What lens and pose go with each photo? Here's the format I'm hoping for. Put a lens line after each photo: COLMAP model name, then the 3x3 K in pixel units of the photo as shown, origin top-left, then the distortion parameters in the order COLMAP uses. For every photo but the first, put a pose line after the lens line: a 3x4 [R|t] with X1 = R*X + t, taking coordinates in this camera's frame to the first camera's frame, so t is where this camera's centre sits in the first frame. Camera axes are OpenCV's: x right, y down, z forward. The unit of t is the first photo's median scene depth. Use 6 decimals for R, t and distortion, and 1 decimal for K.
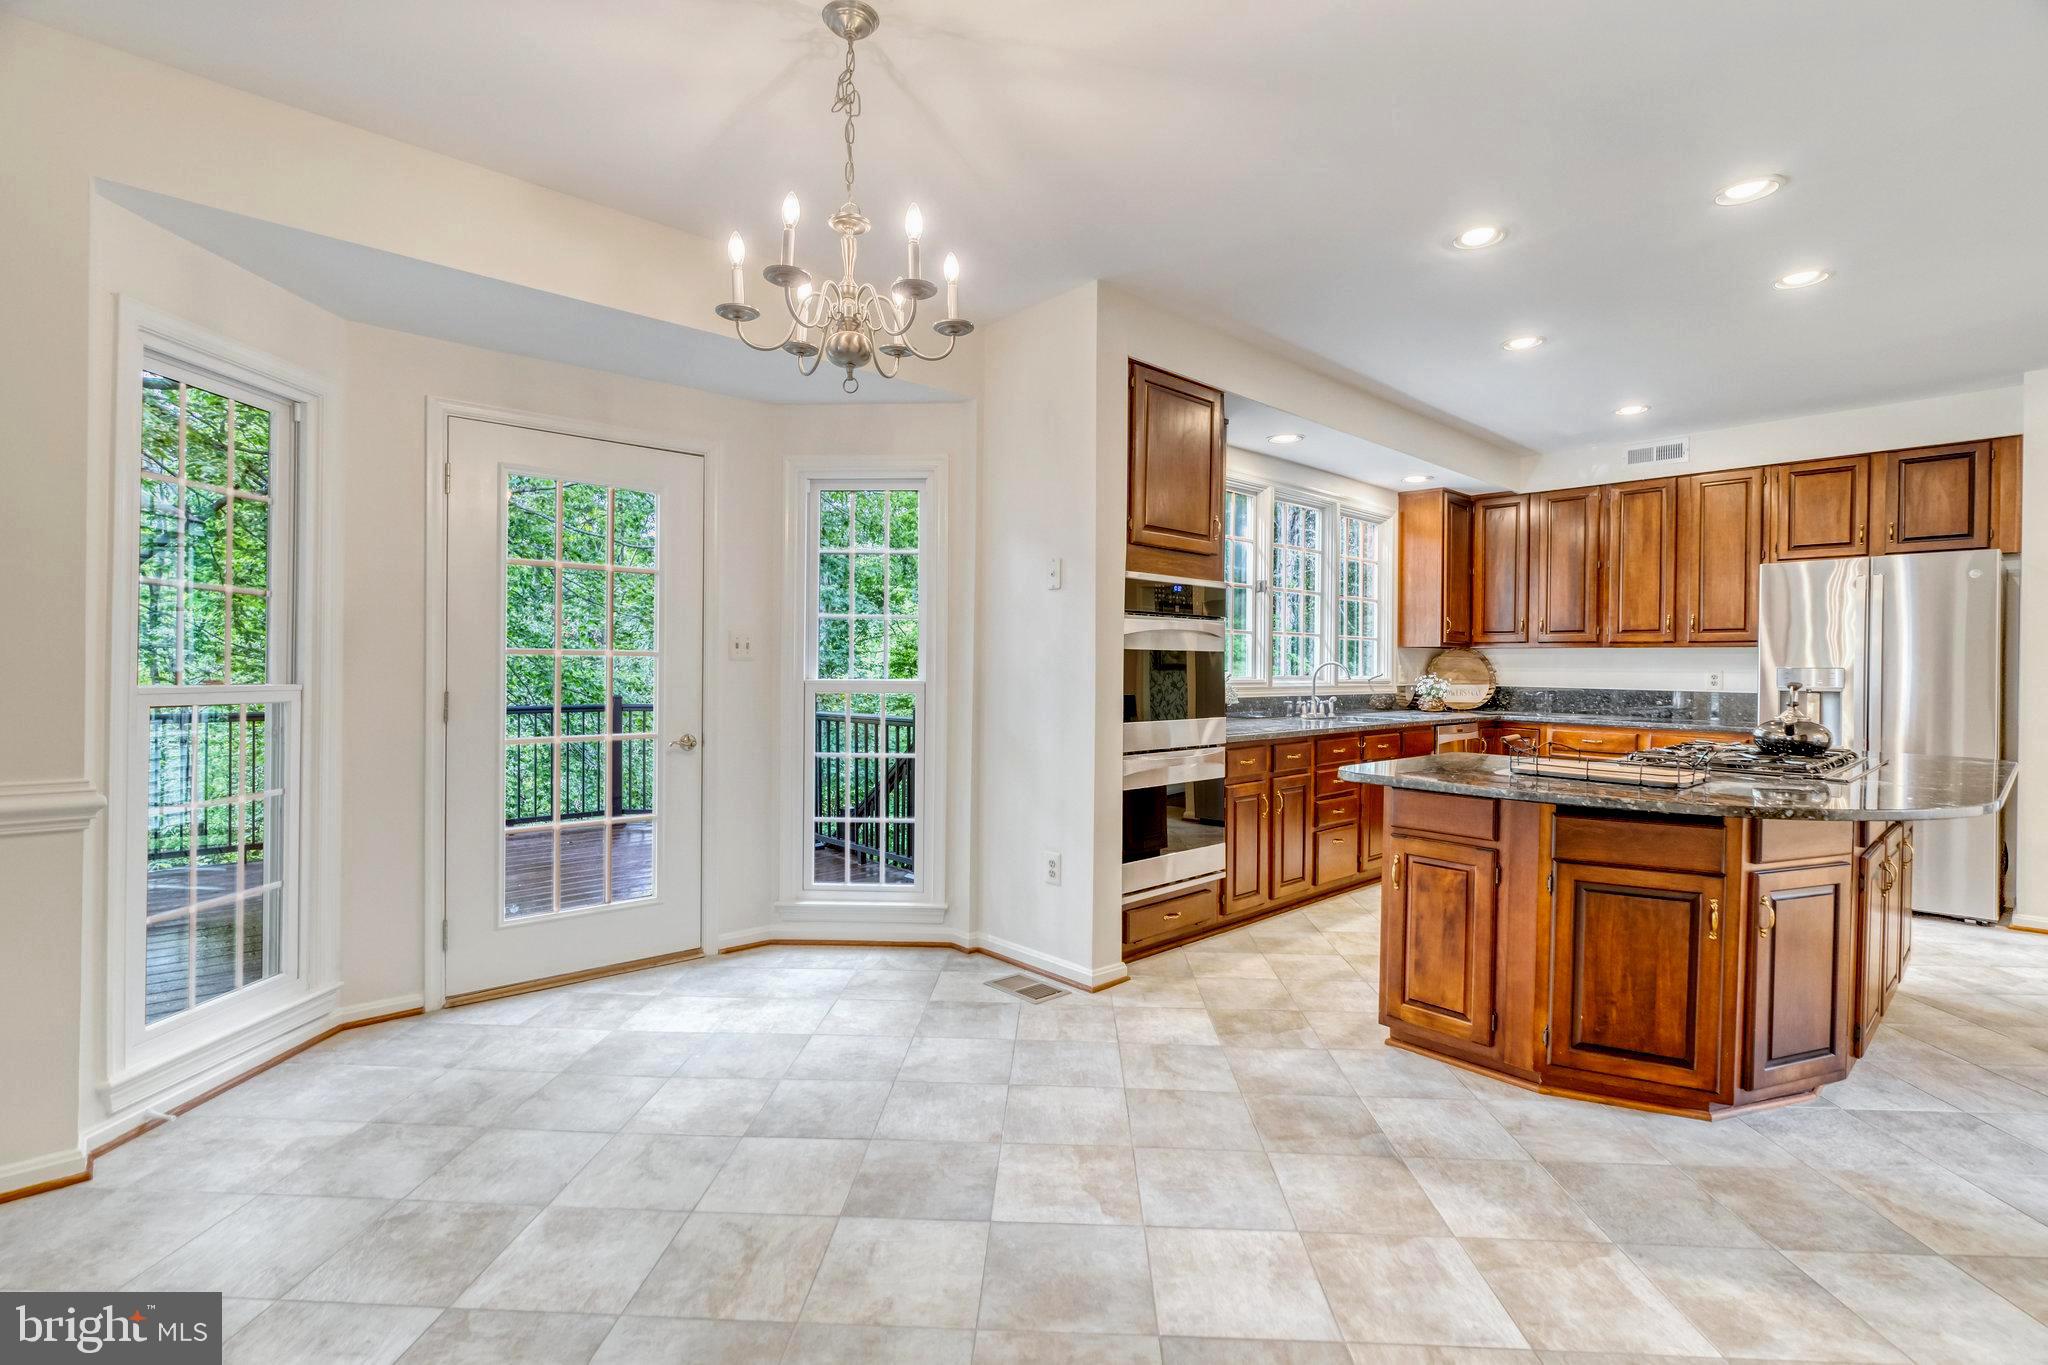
lens RADIAL K [[935.9, 0, 1016.2], [0, 935.9, 676.6], [0, 0, 1]] dist [-0.010838, 0.001201]
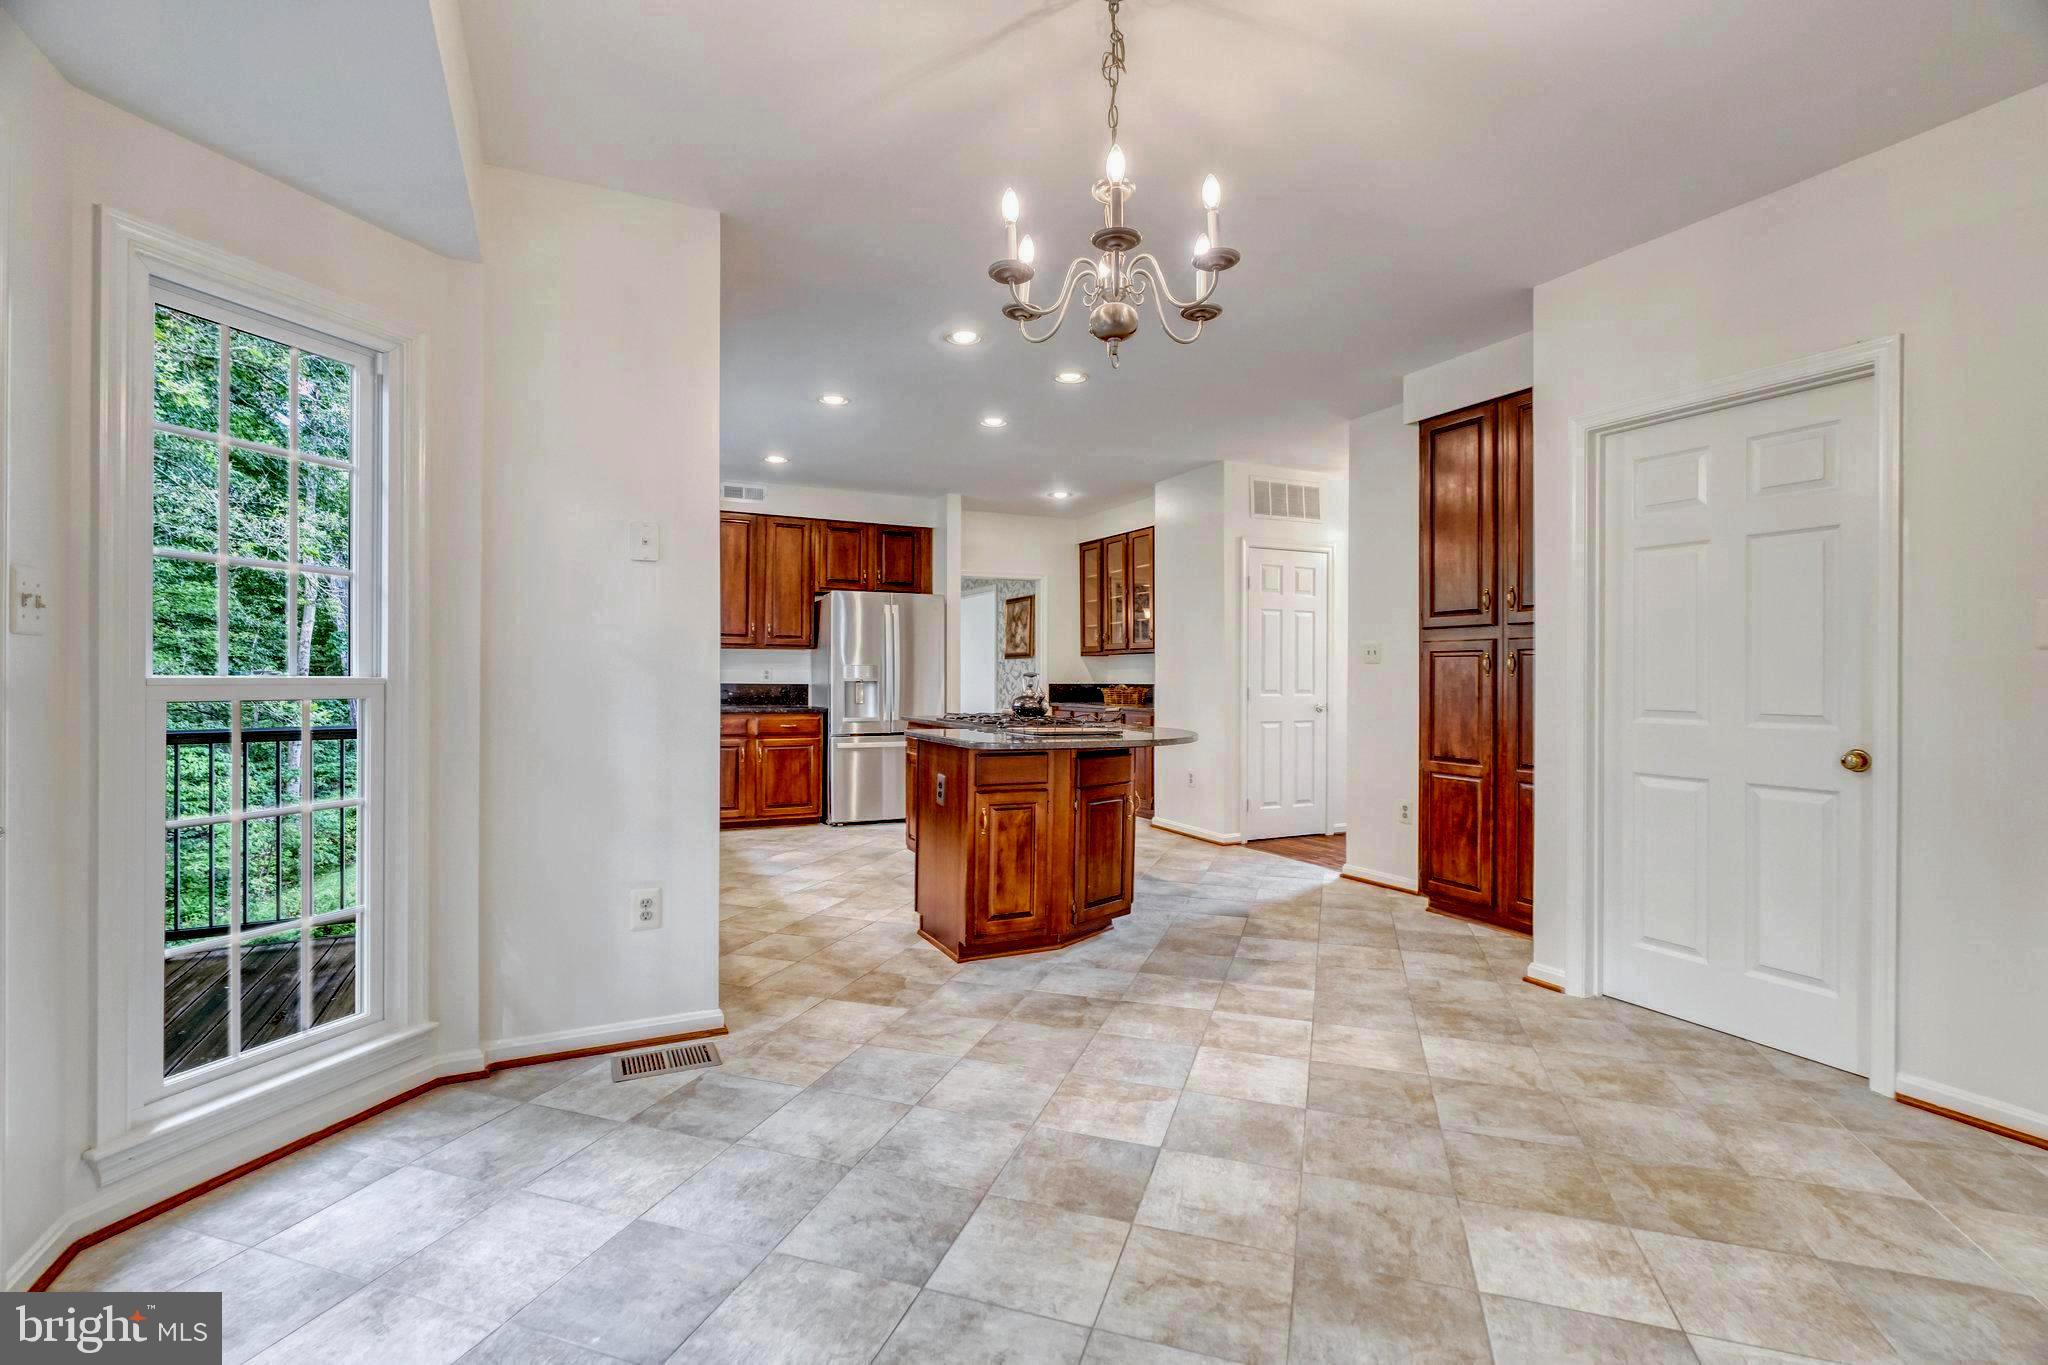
lens RADIAL K [[935.9, 0, 1022.0], [0, 935.9, 675.4], [0, 0, 1]] dist [-0.010838, 0.001201]
pose [[0.268477, -0.004228, 0.963277, -0.746165], [0.007544, 0.999969, 0.002287, 0.006891], [-0.963257, 0.006653, 0.268500, 0.552837]]
